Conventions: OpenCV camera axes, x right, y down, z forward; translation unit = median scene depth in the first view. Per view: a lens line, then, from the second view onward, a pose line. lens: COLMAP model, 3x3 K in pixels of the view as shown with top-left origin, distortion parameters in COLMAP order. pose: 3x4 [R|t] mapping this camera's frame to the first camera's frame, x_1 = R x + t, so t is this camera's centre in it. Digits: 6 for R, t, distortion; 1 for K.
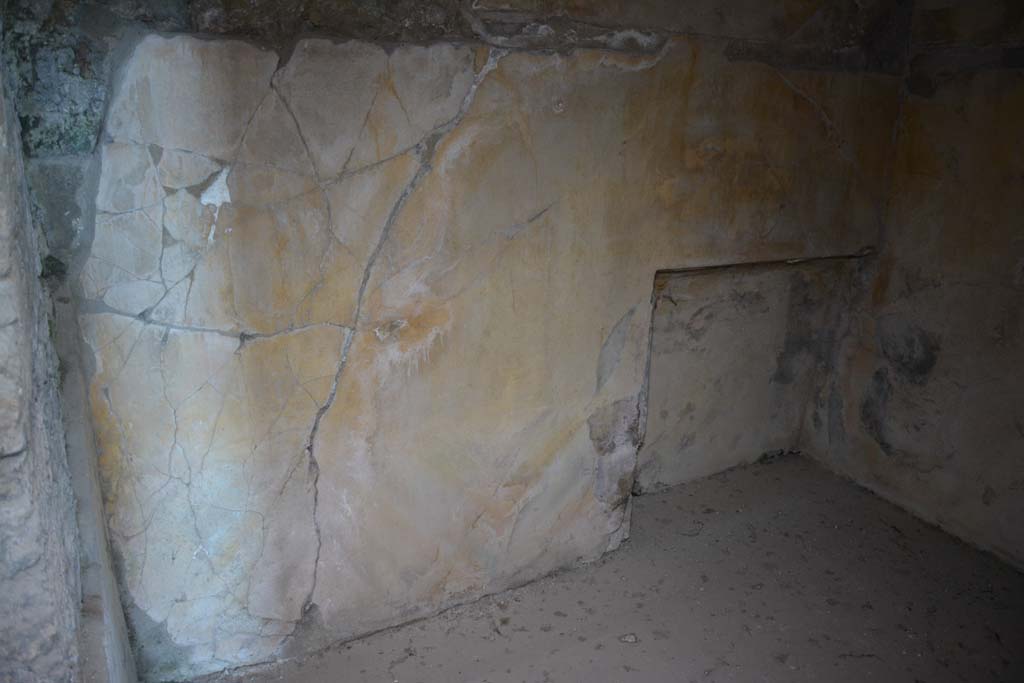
lens RADIAL K [[793.9, 0, 511.6], [0, 793.9, 346.9], [0, 0, 1]] dist [-0.156886, 0.113736]
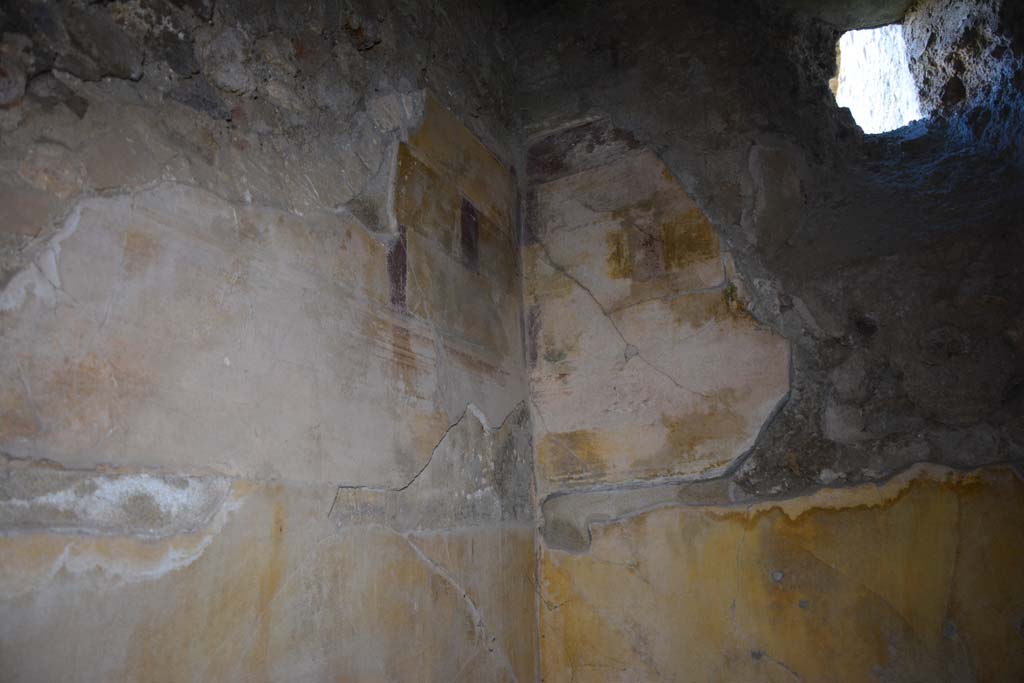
lens RADIAL K [[793.9, 0, 507.8], [0, 793.9, 348.8], [0, 0, 1]] dist [-0.156886, 0.113736]
pose [[0.772998, 0.087898, 0.628290, 0.040095], [0.245998, 0.871341, -0.424557, -0.211656], [-0.584773, 0.482740, 0.651922, 0.504652]]
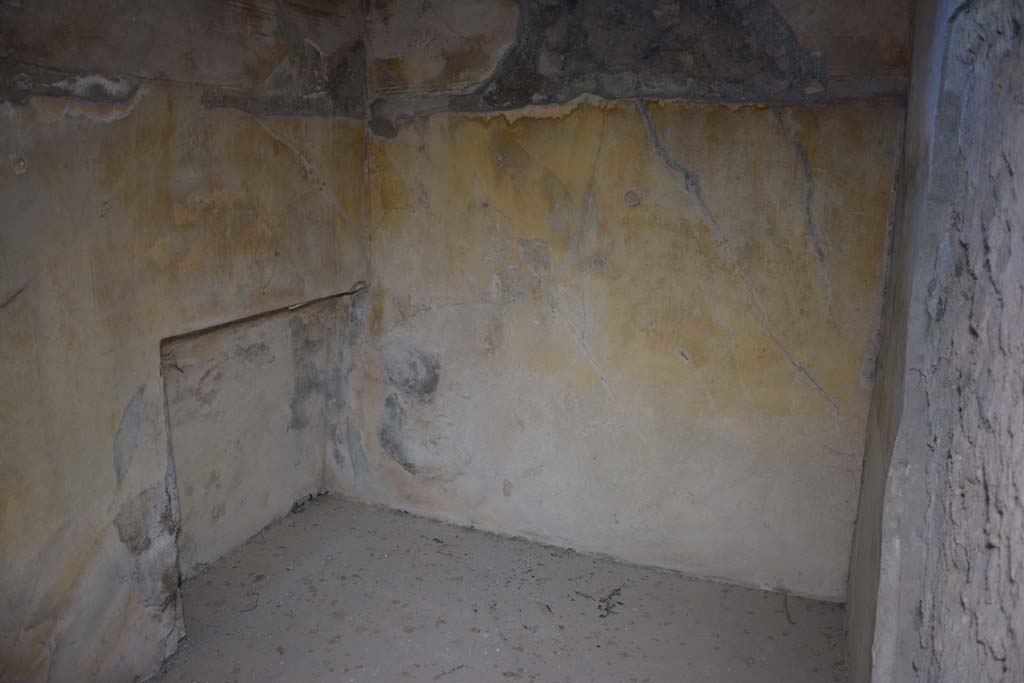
lens RADIAL K [[793.9, 0, 507.2], [0, 793.9, 349.3], [0, 0, 1]] dist [-0.156886, 0.113736]
pose [[0.777148, -0.161048, 0.608362, -0.046955], [0.190490, 0.981550, 0.016500, -0.023943], [-0.599795, 0.103064, 0.793488, 0.055816]]
